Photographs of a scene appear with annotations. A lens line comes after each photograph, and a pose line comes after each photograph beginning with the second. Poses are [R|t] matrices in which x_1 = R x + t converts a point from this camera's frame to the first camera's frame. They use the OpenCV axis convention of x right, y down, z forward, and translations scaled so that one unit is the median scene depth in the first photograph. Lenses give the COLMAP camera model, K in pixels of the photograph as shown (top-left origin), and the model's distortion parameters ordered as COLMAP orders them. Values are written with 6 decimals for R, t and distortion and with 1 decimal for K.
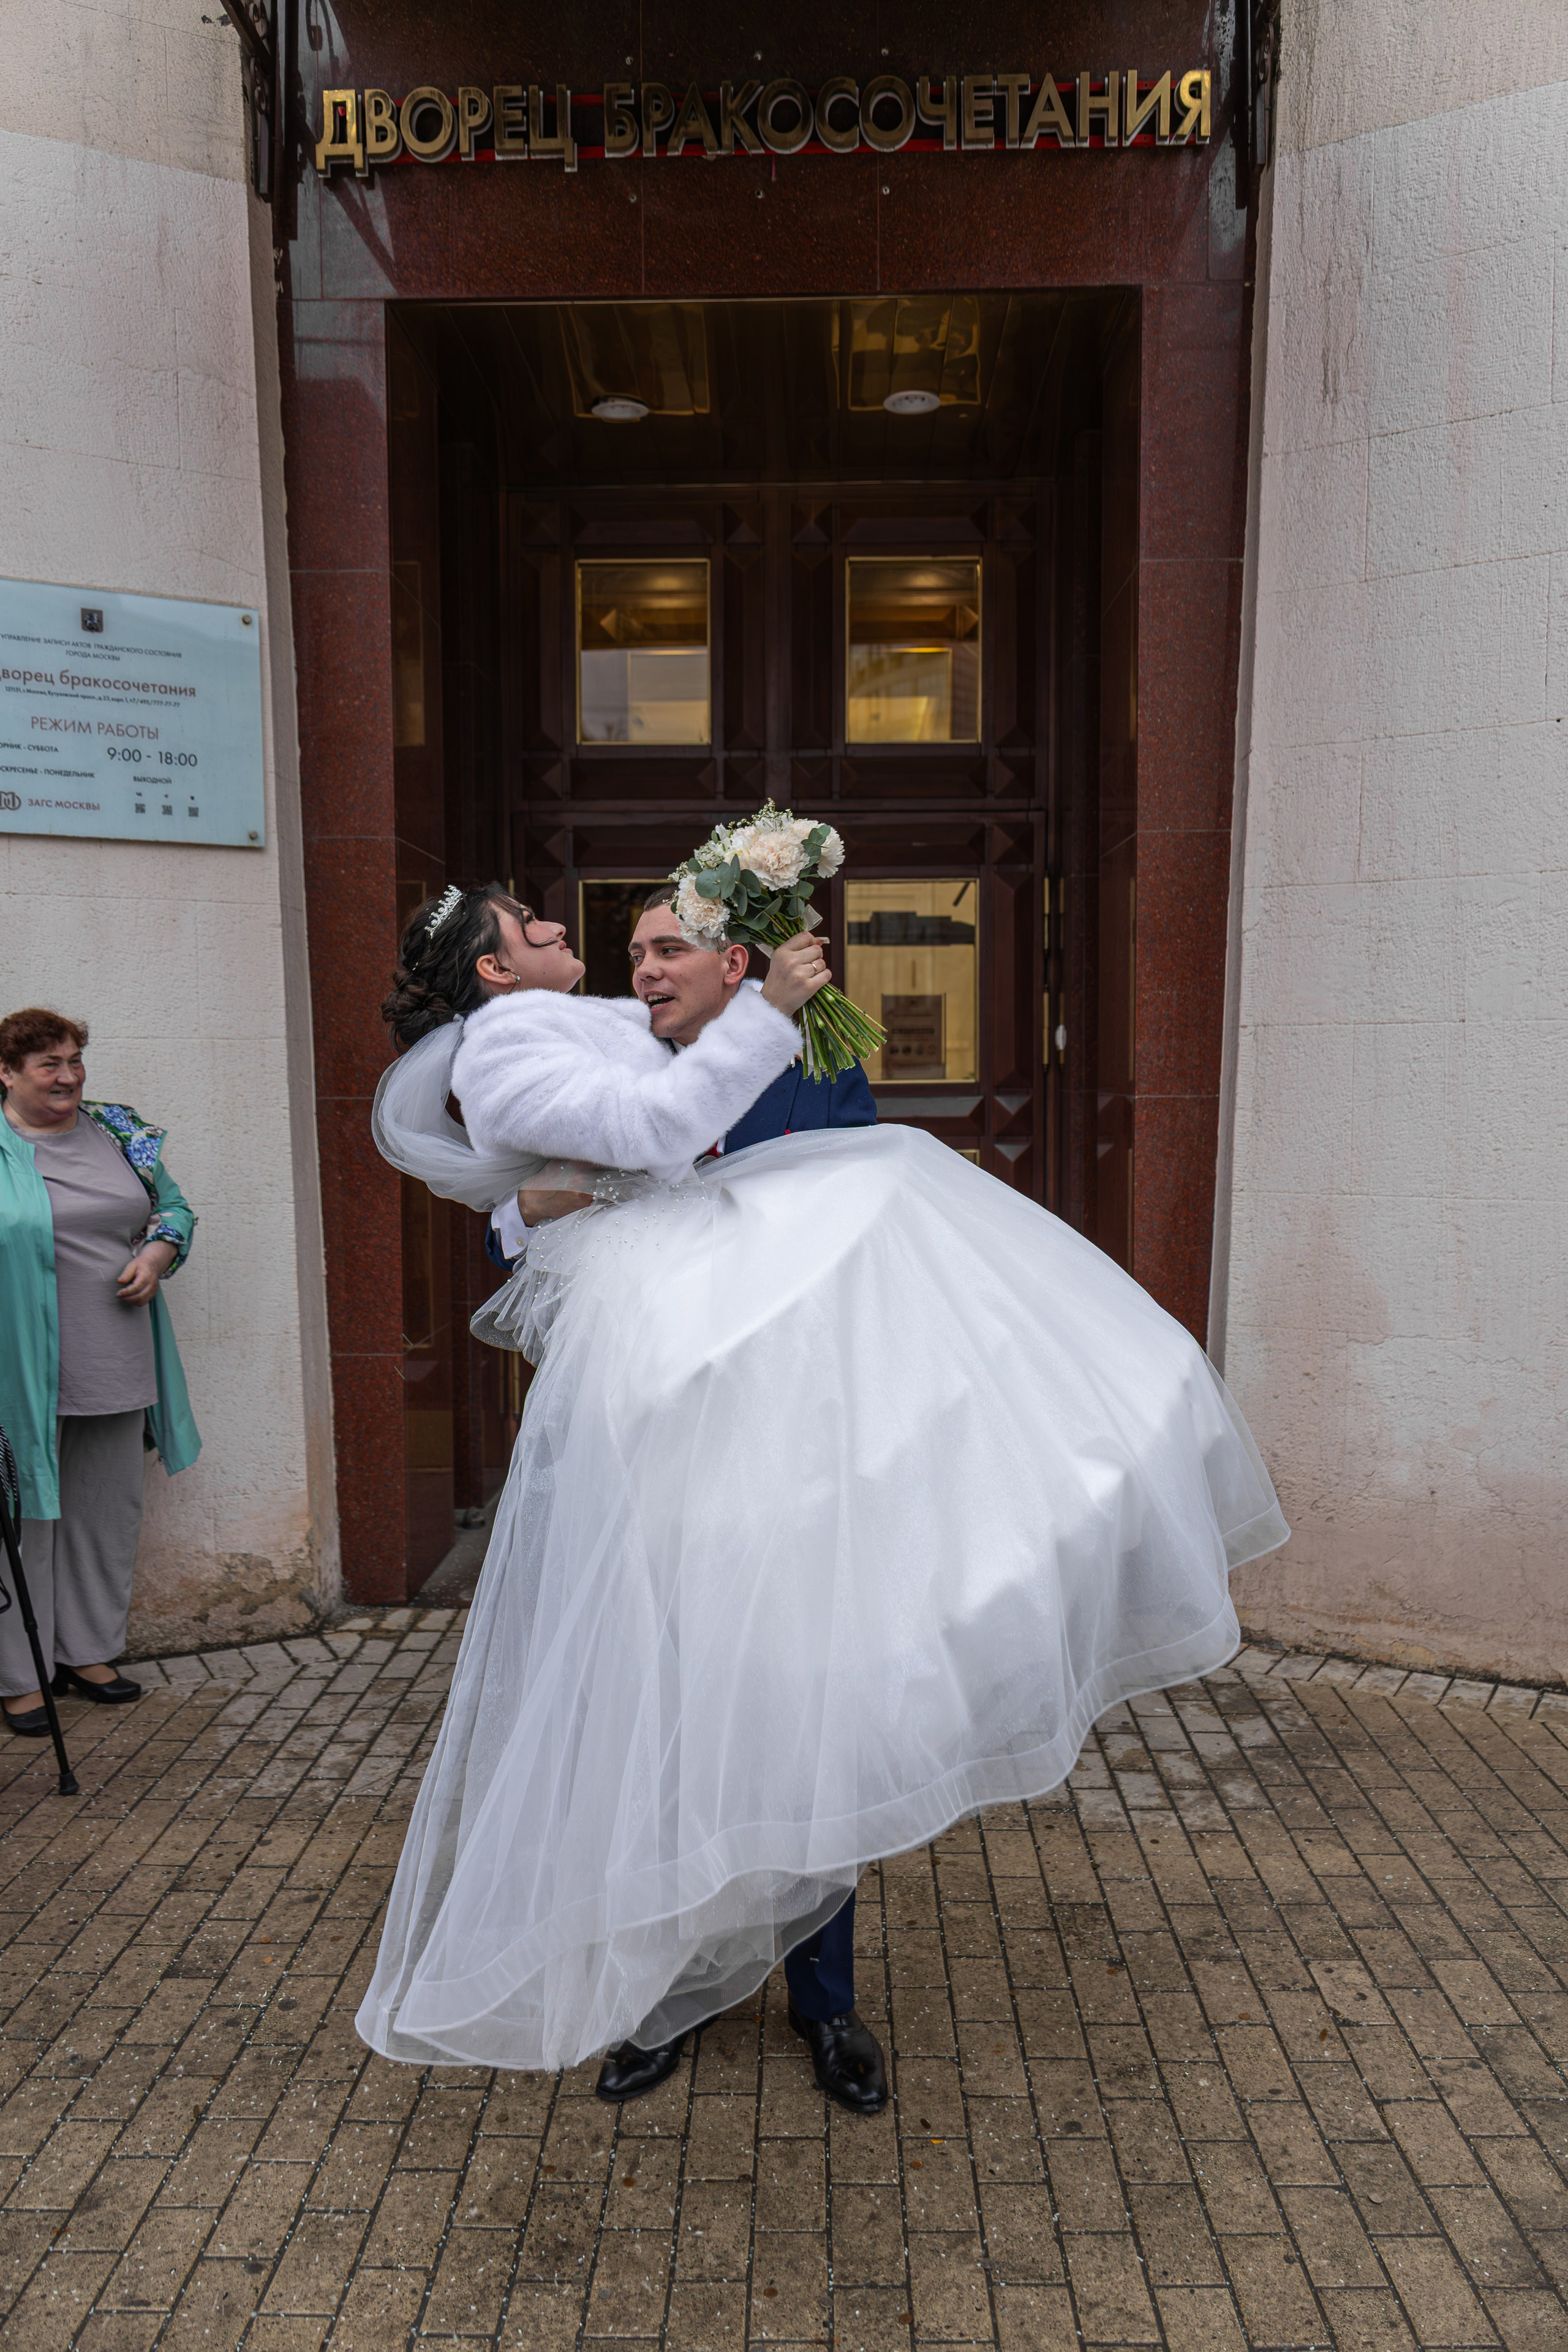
lens RADIAL K [[1702.4, 0, 735.0], [0, 1702.4, 1154.2], [0, 0, 1]] dist [-0.033427, -0.010913]
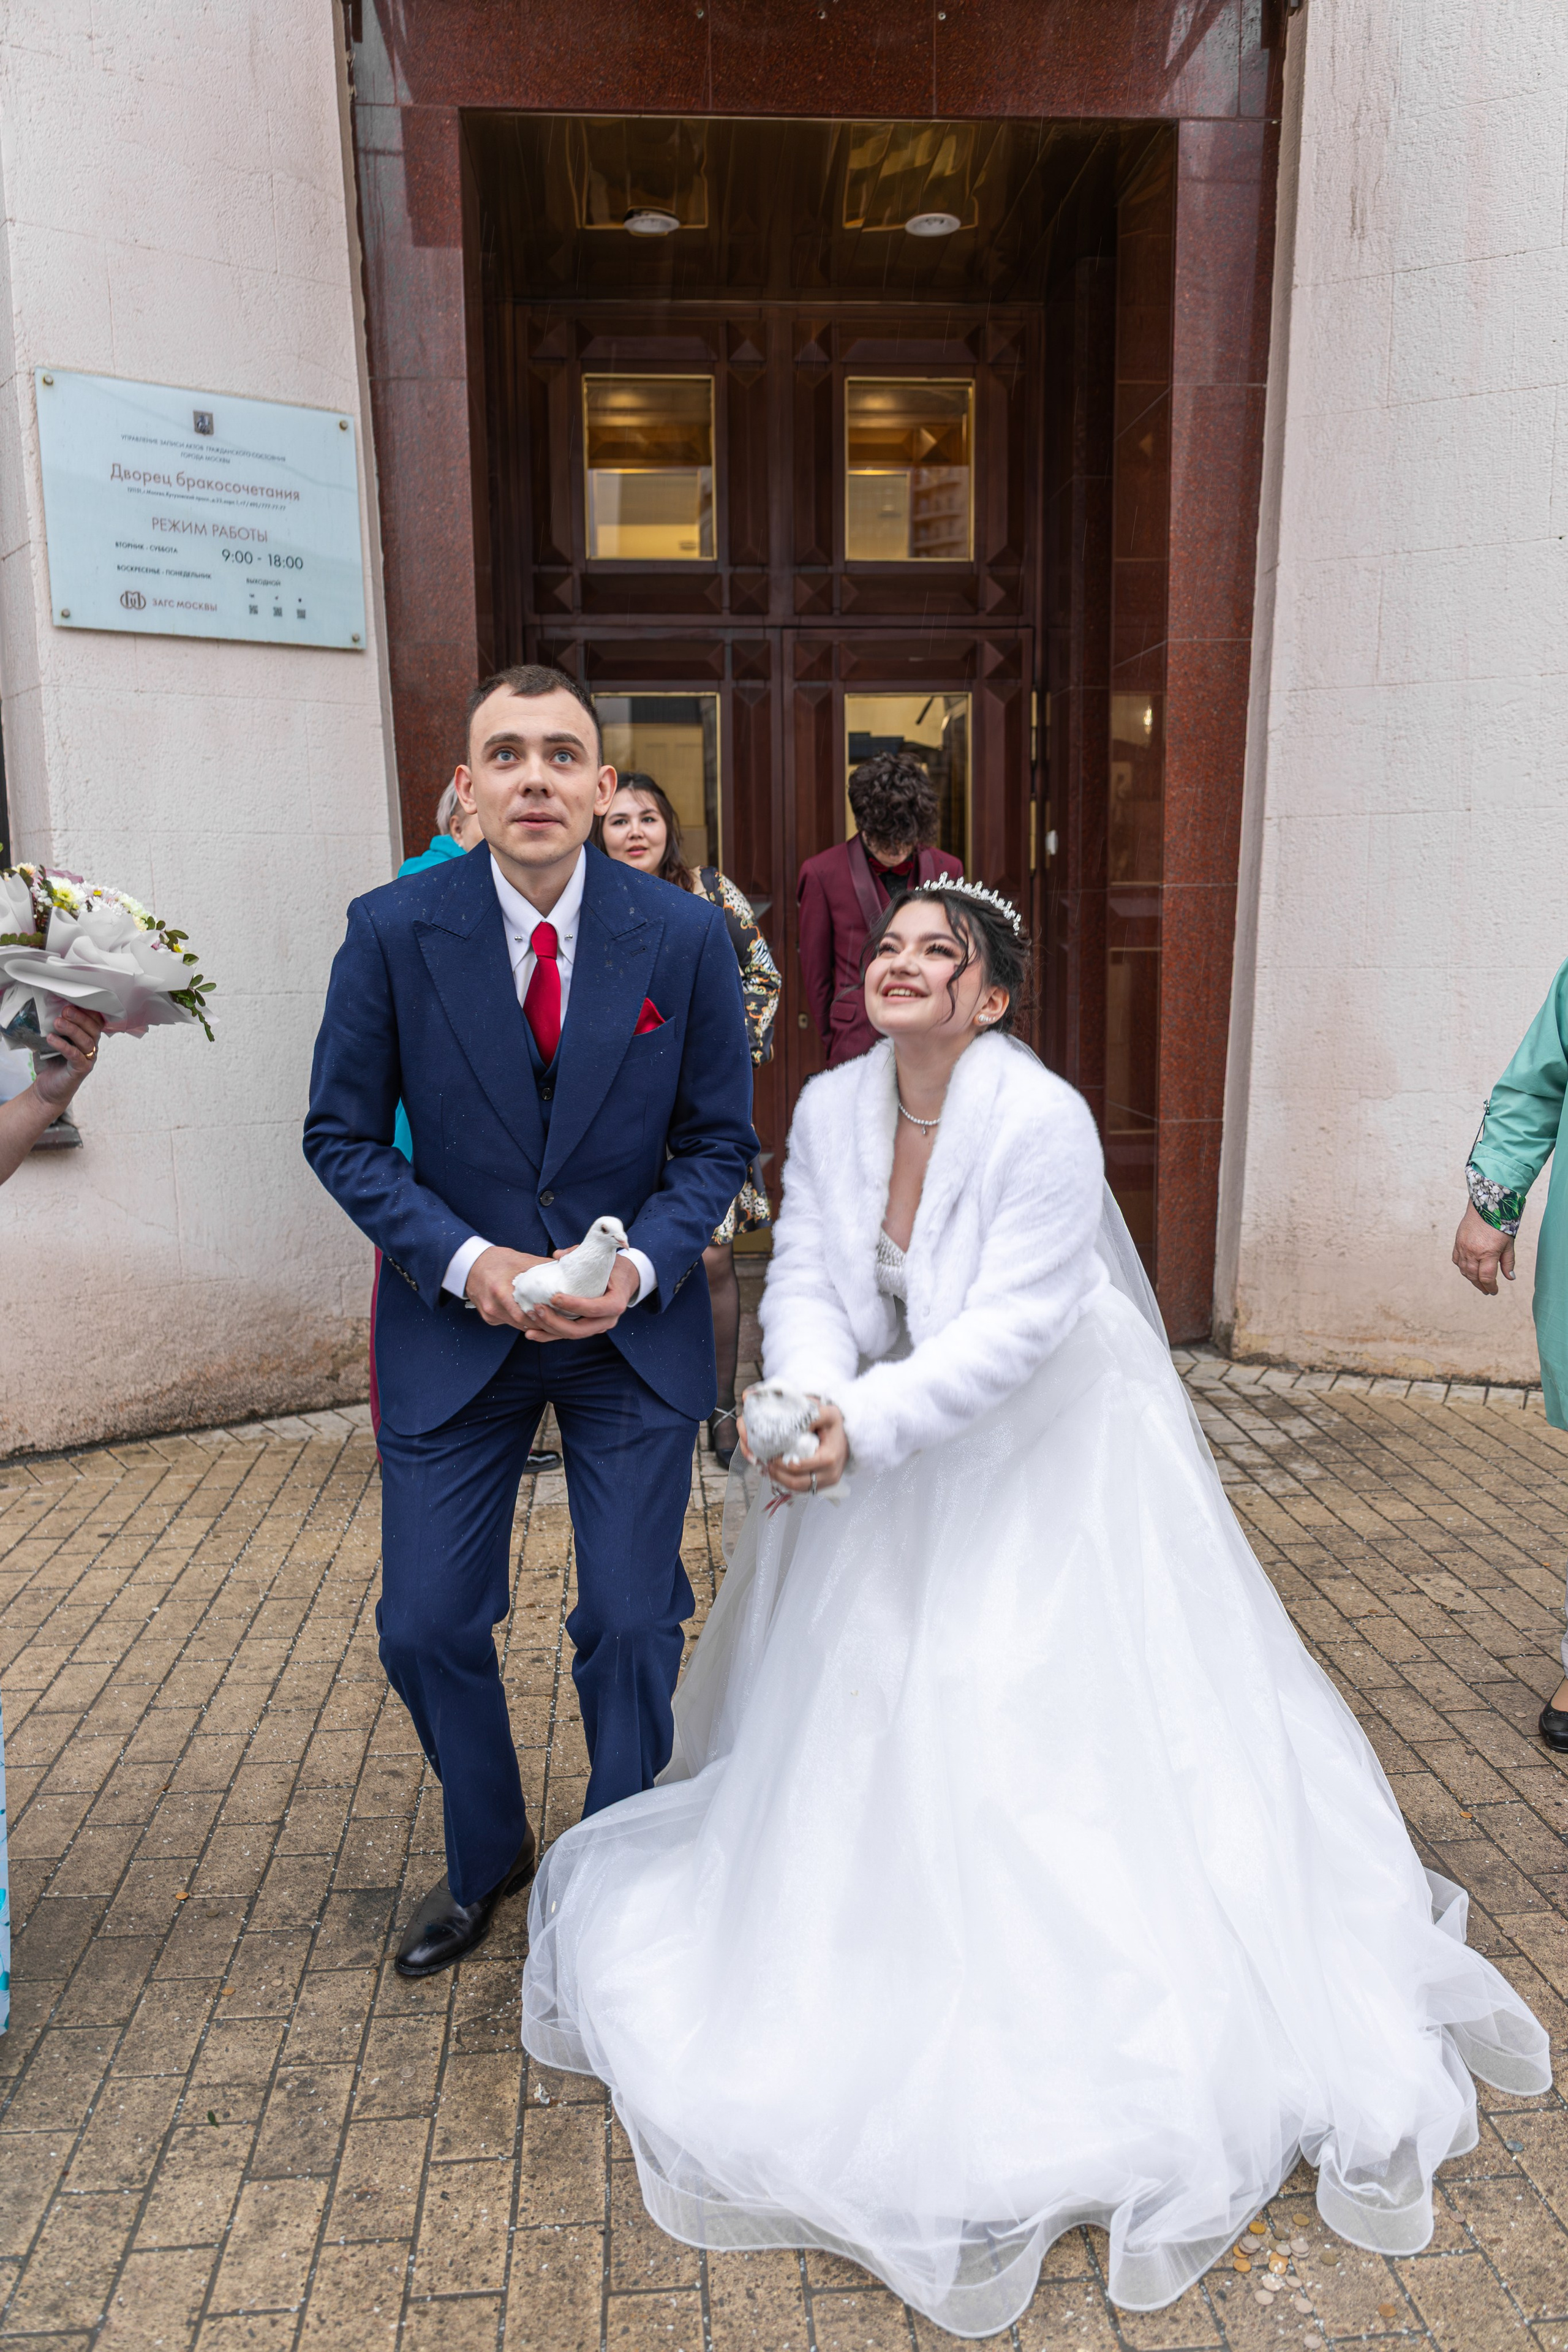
lens RADIAL K [[1702.4, 0, 735.0], [0, 1702.4, 1154.2], [0, 0, 1]] dist [-0.033427, -0.010913]
pose [[0.995239, -0.023816, 0.094507, -0.161783], [0.015233, 0.995778, 0.090526, 0.038839], [-0.096264, -0.088656, 0.991400, -0.087315]]
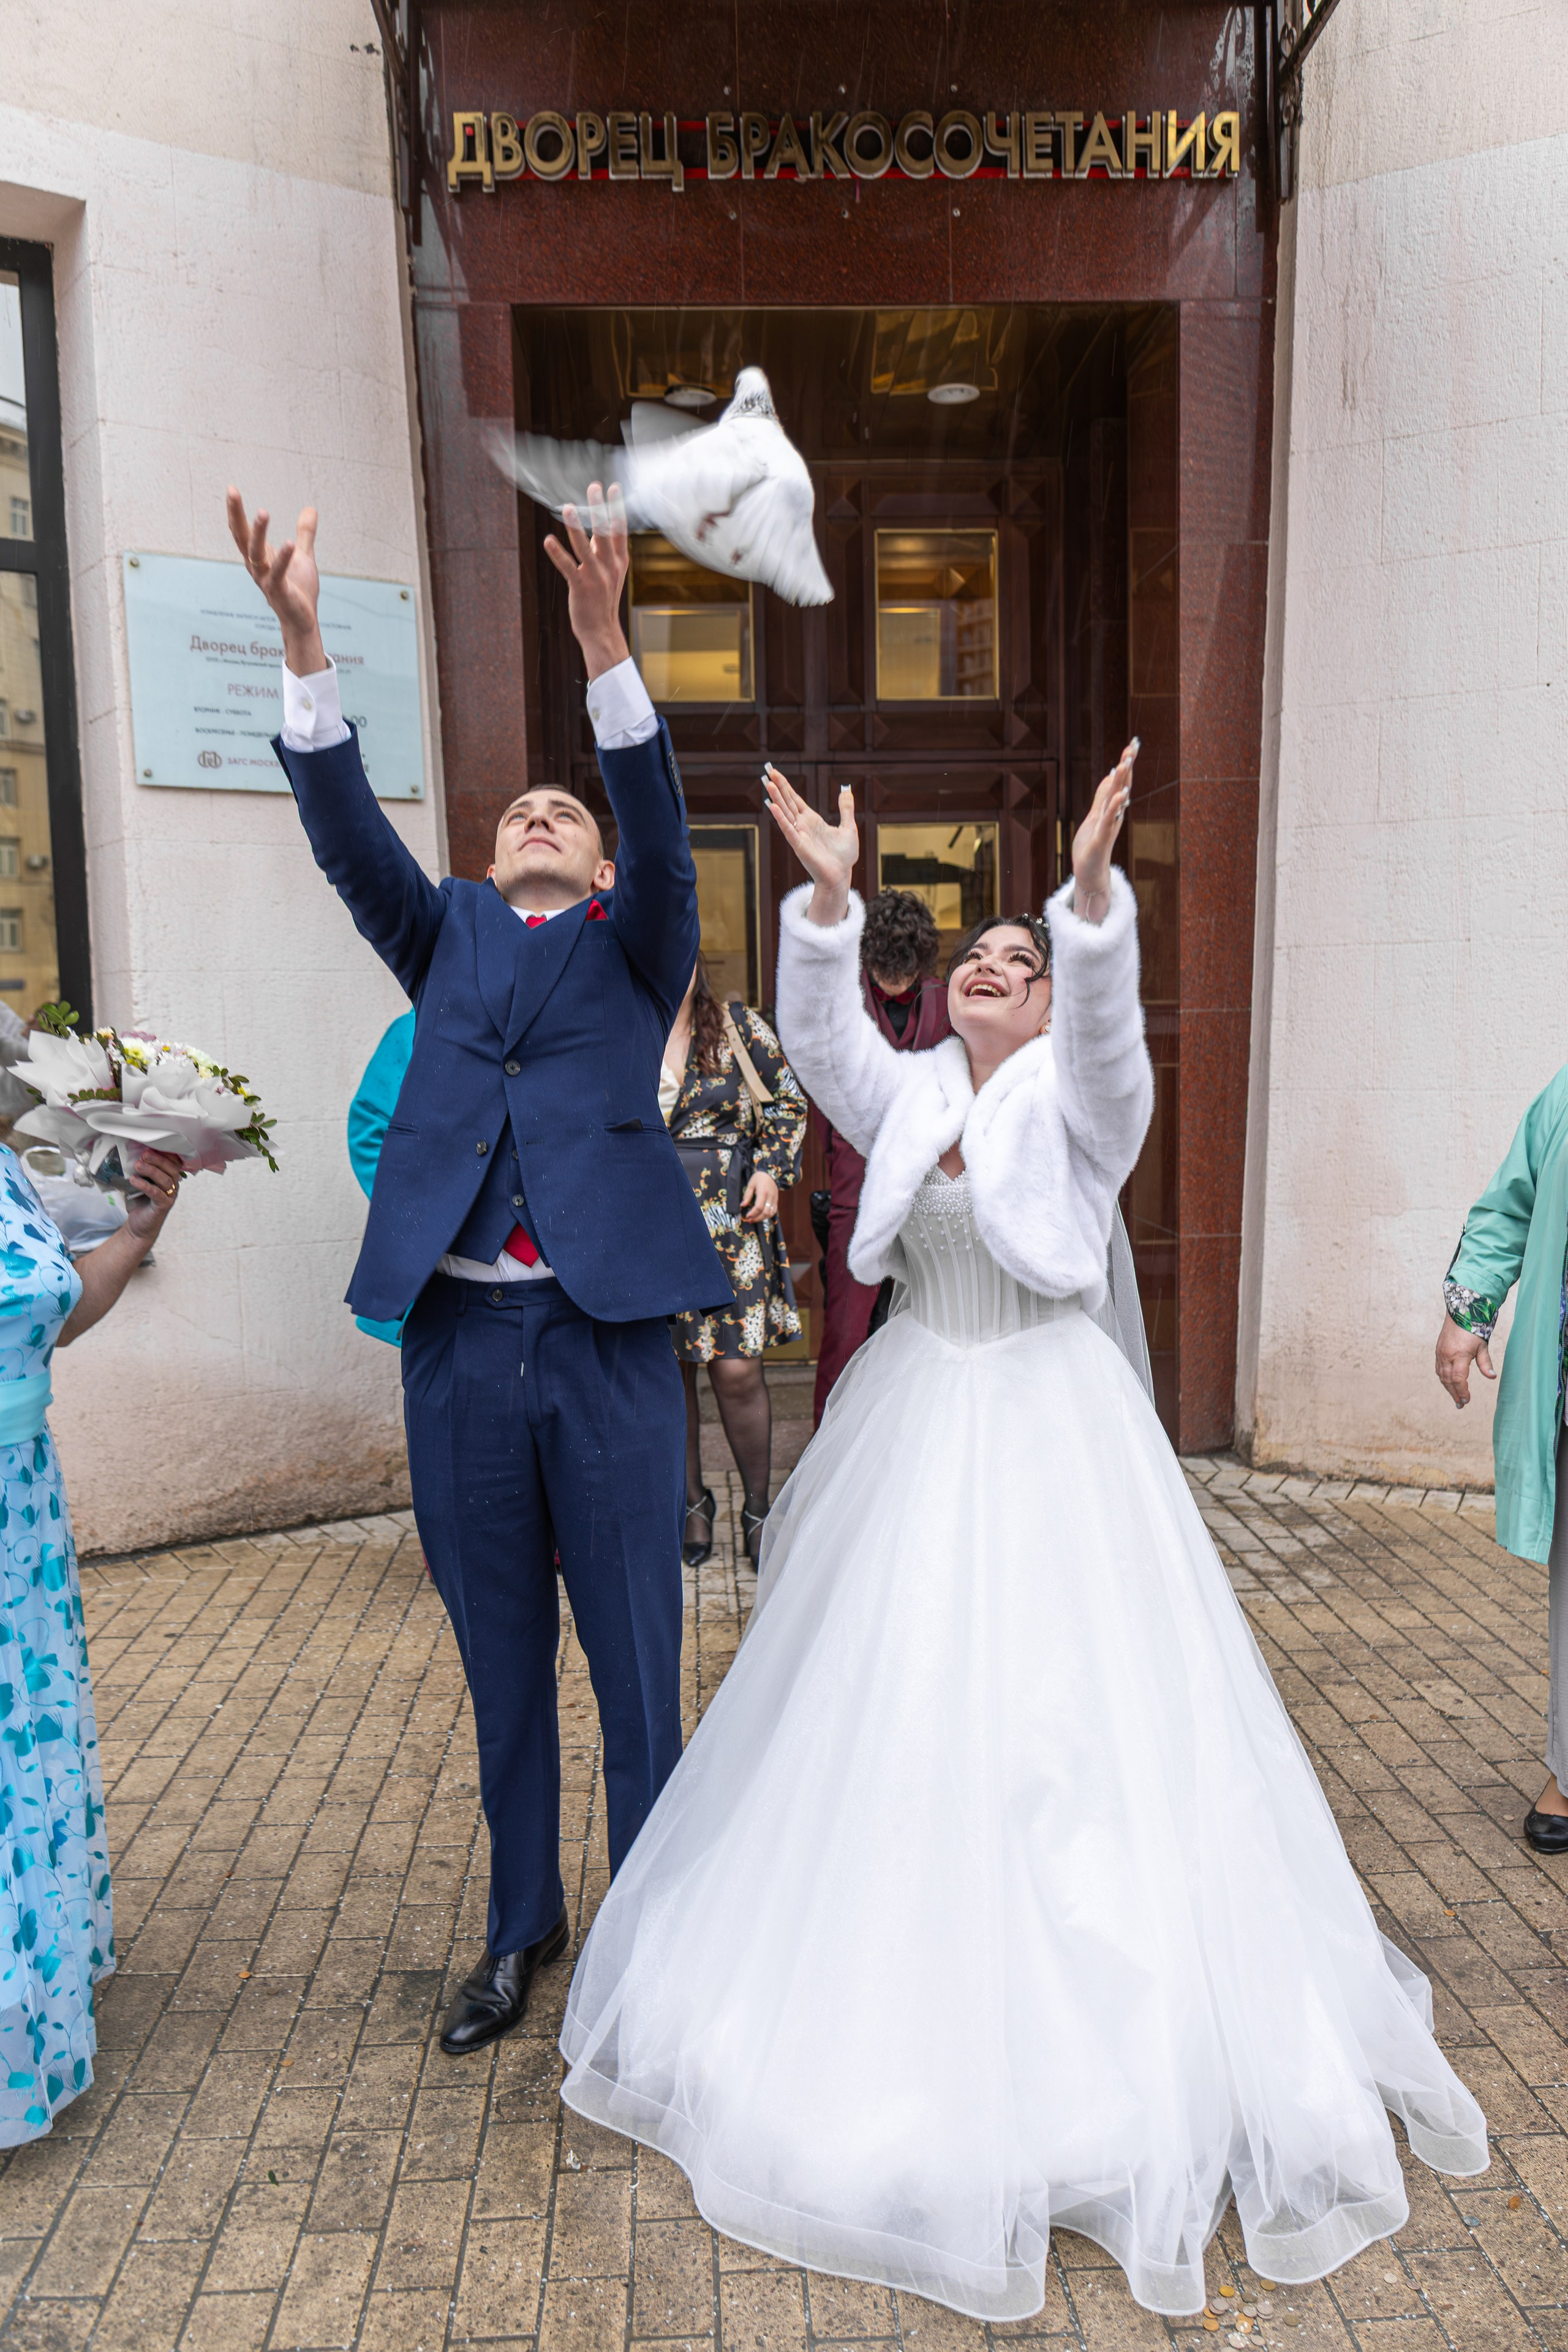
lens RADIAL K [[1692.8, 0, 726.0], [0, 1692.8, 1151.4], [0, 0, 1]] dist [-0.046998, 0.005002]
pose [[0.997853, -0.021046, 0.062028, -0.156197], [0.019142, 0.999332, 0.031134, 0.021426], [-0.062641, -0.029880, 0.997589, -0.135642]]
